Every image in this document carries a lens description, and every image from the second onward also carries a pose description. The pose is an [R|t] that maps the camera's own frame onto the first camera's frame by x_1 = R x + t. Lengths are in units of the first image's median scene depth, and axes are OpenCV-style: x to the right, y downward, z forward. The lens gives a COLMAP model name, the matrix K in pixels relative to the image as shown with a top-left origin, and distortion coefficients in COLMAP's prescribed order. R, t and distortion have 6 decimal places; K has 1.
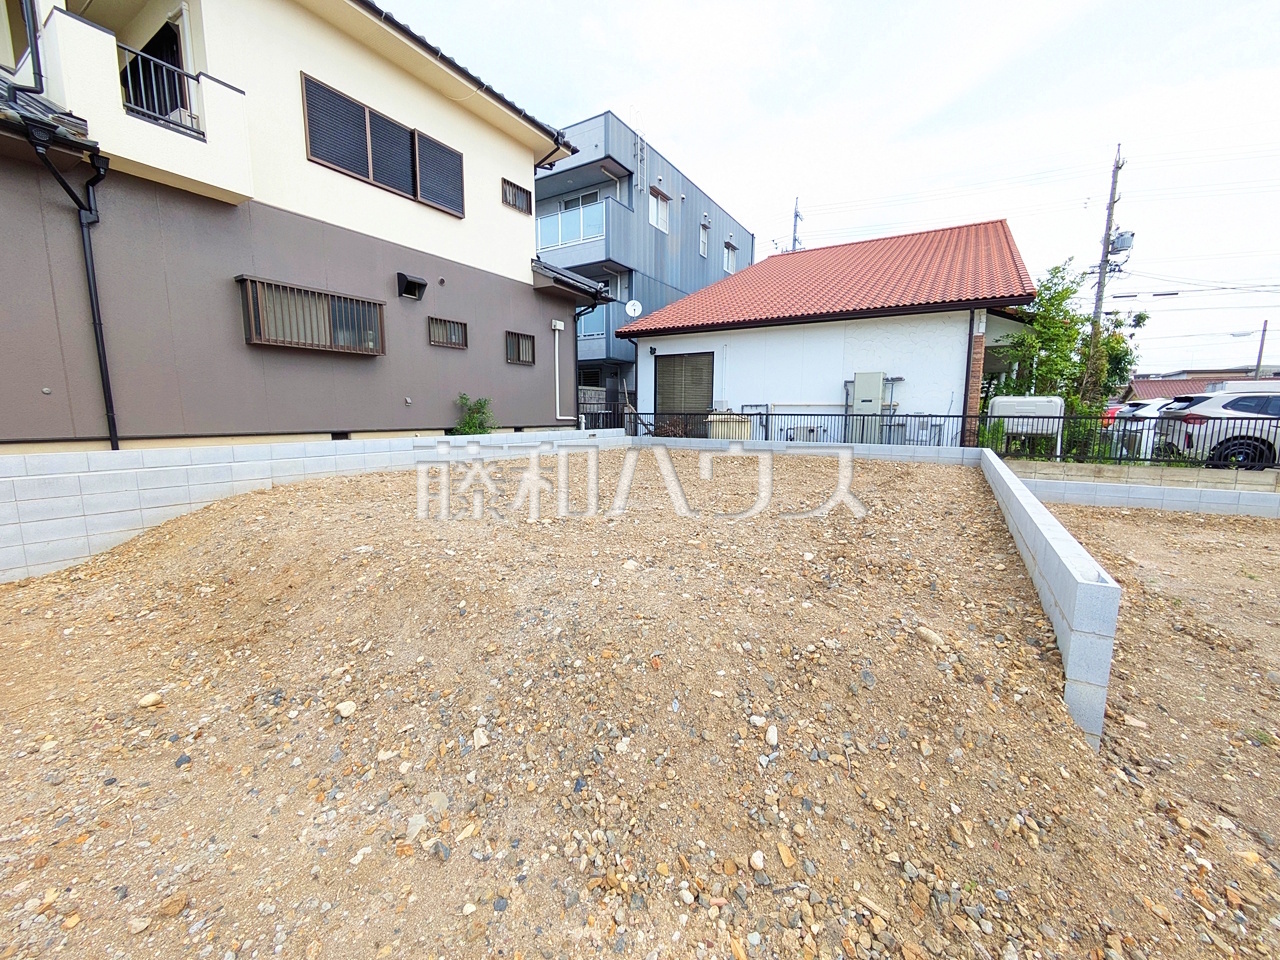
lens RADIAL K [[507.9, 0, 640.4], [0, 507.9, 479.4], [0, 0, 1]] dist [-0.000805, 0.001612]
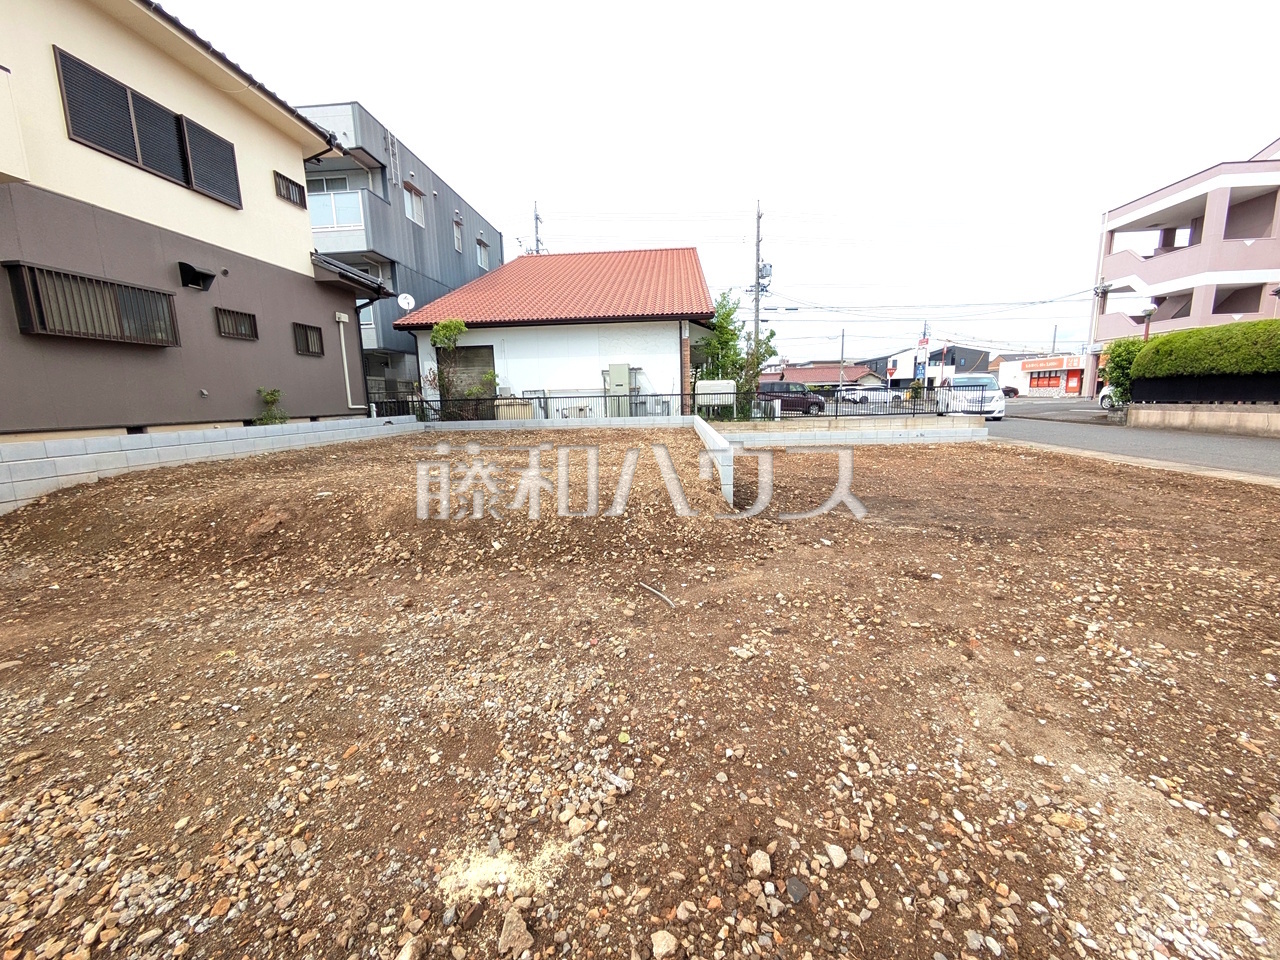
lens RADIAL K [[507.9, 0, 640.4], [0, 507.9, 478.0], [0, 0, 1]] dist [-0.000805, 0.001612]
pose [[0.885583, -0.100103, 0.453565, -0.141900], [0.091299, 0.994965, 0.041332, 0.040009], [-0.455419, 0.004807, 0.890264, -0.225739]]
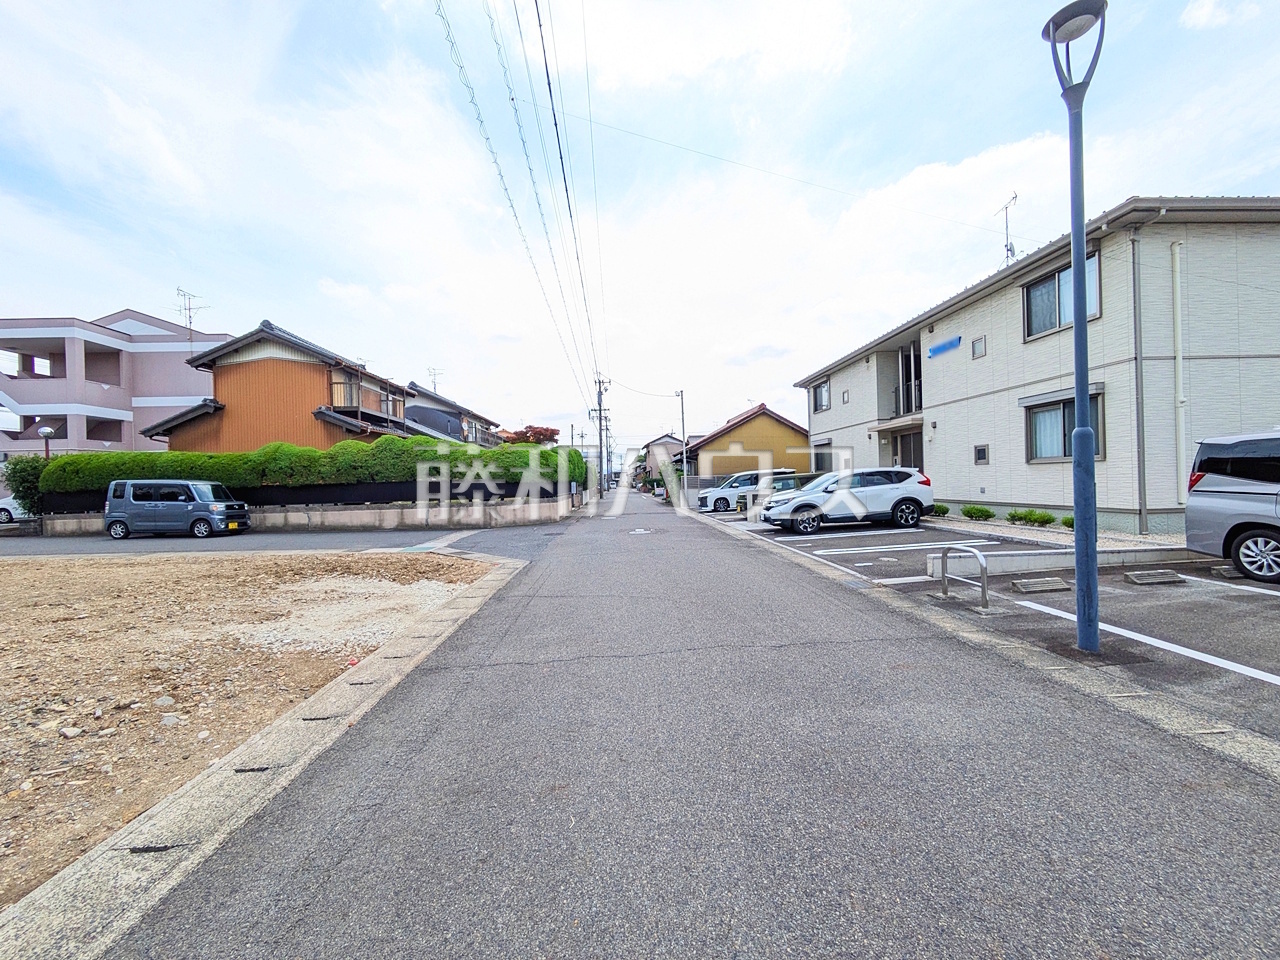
lens RADIAL K [[507.9, 0, 637.4], [0, 507.9, 479.4], [0, 0, 1]] dist [-0.000805, 0.001612]
pose [[-0.562432, 0.012389, 0.826751, -0.596236], [0.132297, 0.988354, 0.075190, 0.033060], [-0.816191, 0.151666, -0.557521, -0.212941]]
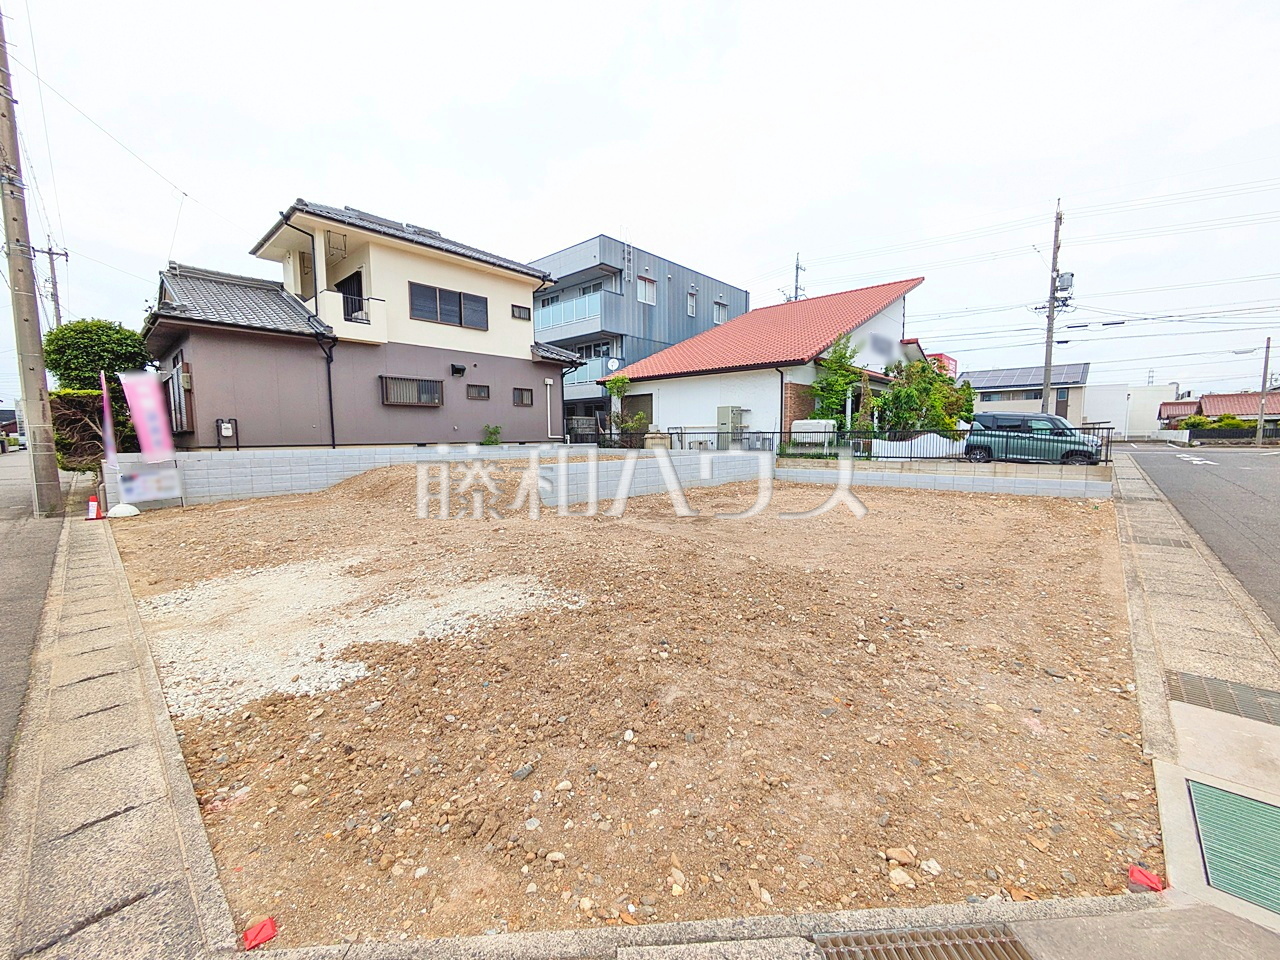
lens RADIAL K [[507.9, 0, 641.9], [0, 507.9, 482.3], [0, 0, 1]] dist [-0.000805, 0.001612]
pose [[0.983396, 0.005310, -0.181398, 0.498467], [-0.012589, 0.999160, -0.039003, 0.099738], [0.181038, 0.040639, 0.982636, -0.644053]]
